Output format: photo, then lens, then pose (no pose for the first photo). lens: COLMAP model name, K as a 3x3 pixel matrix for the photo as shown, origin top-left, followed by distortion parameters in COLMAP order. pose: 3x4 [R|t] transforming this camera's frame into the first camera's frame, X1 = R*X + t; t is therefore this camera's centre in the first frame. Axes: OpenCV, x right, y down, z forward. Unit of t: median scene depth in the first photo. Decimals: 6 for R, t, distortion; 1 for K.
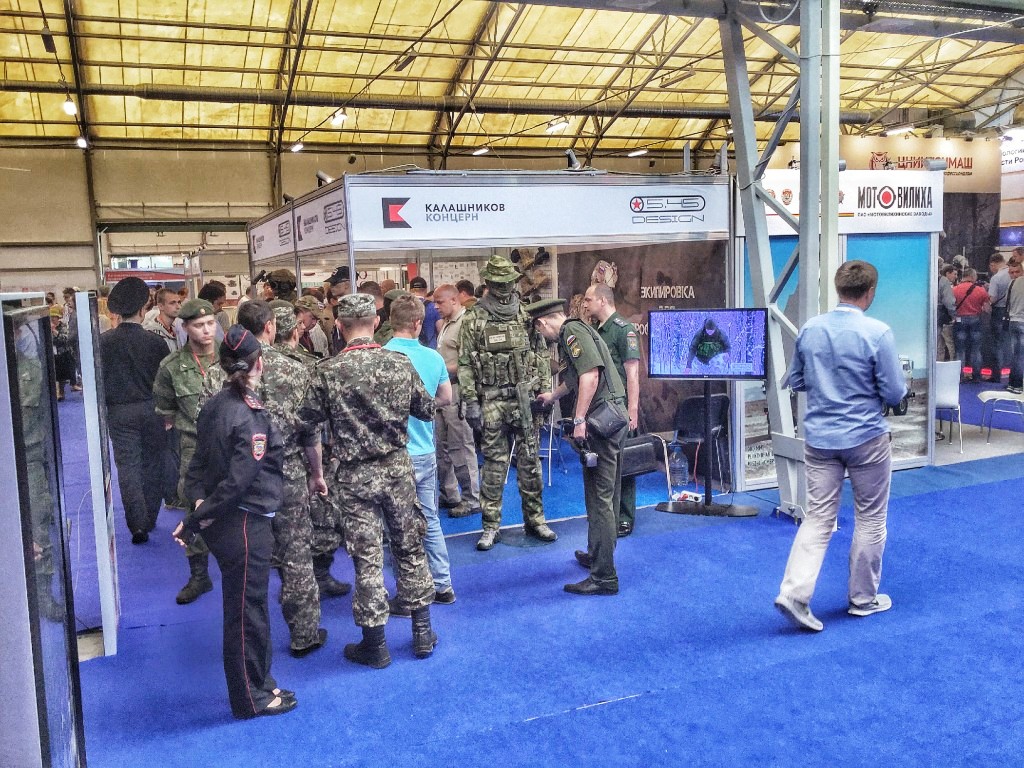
lens RADIAL K [[930.8, 0, 512.0], [0, 930.8, 384.0], [0, 0, 1]] dist [0.087986, -0.156290]
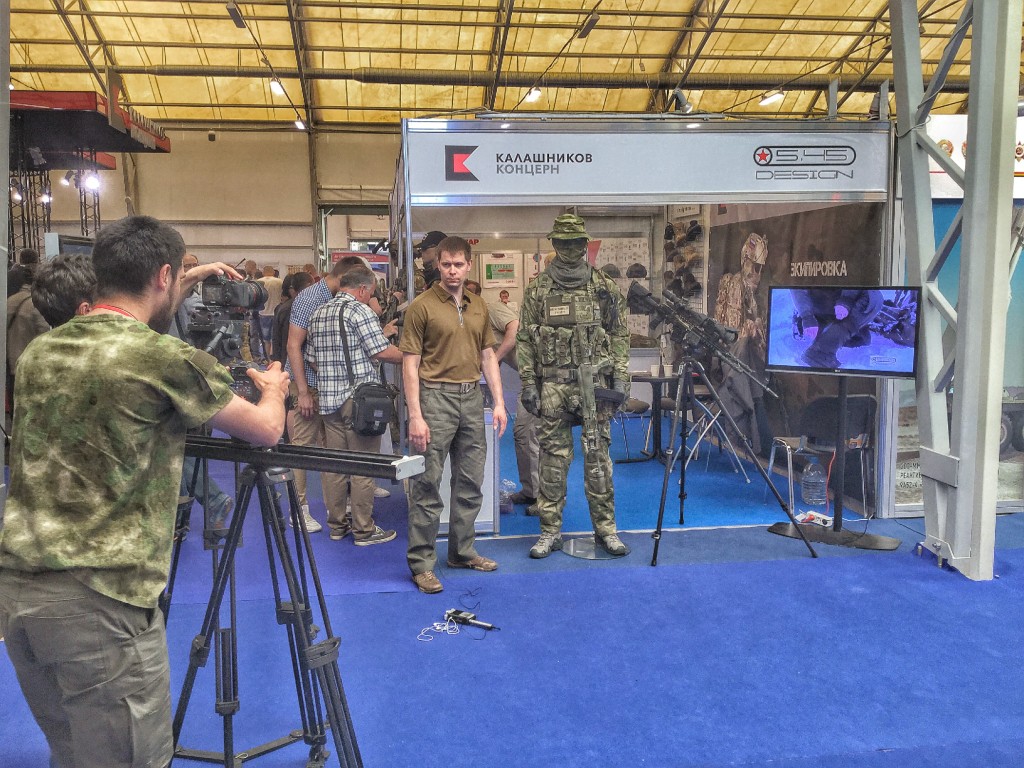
lens RADIAL K [[931.0, 0, 512.0], [0, 931.0, 384.0], [0, 0, 1]] dist [0.166649, -0.421665]
pose [[0.967919, 0.057823, -0.244518, 0.108897], [-0.056143, 0.998327, 0.013840, 0.006067], [0.244909, 0.000332, 0.969546, 0.118415]]
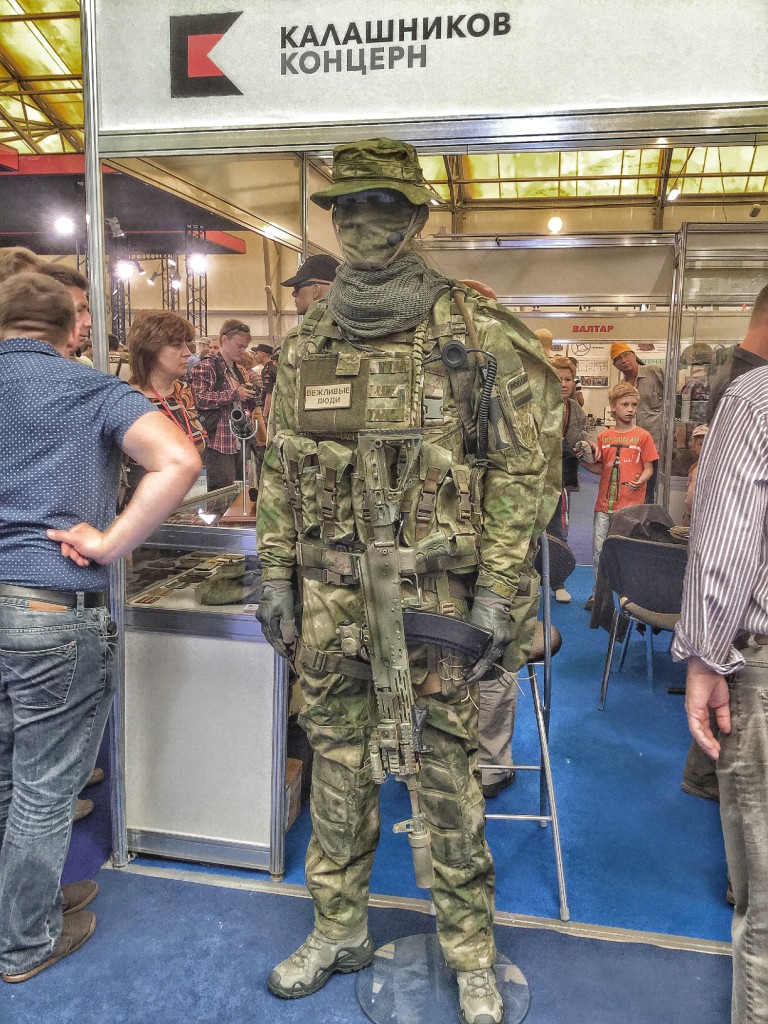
lens RADIAL K [[919.5, 0, 384.0], [0, 919.5, 512.0], [0, 0, 1]] dist [0.144557, -0.298823]
pose [[0.824916, 0.132872, -0.549416, 0.126633], [-0.112591, 0.991127, 0.070647, -0.024062], [0.553928, 0.003581, 0.832557, 0.529421]]
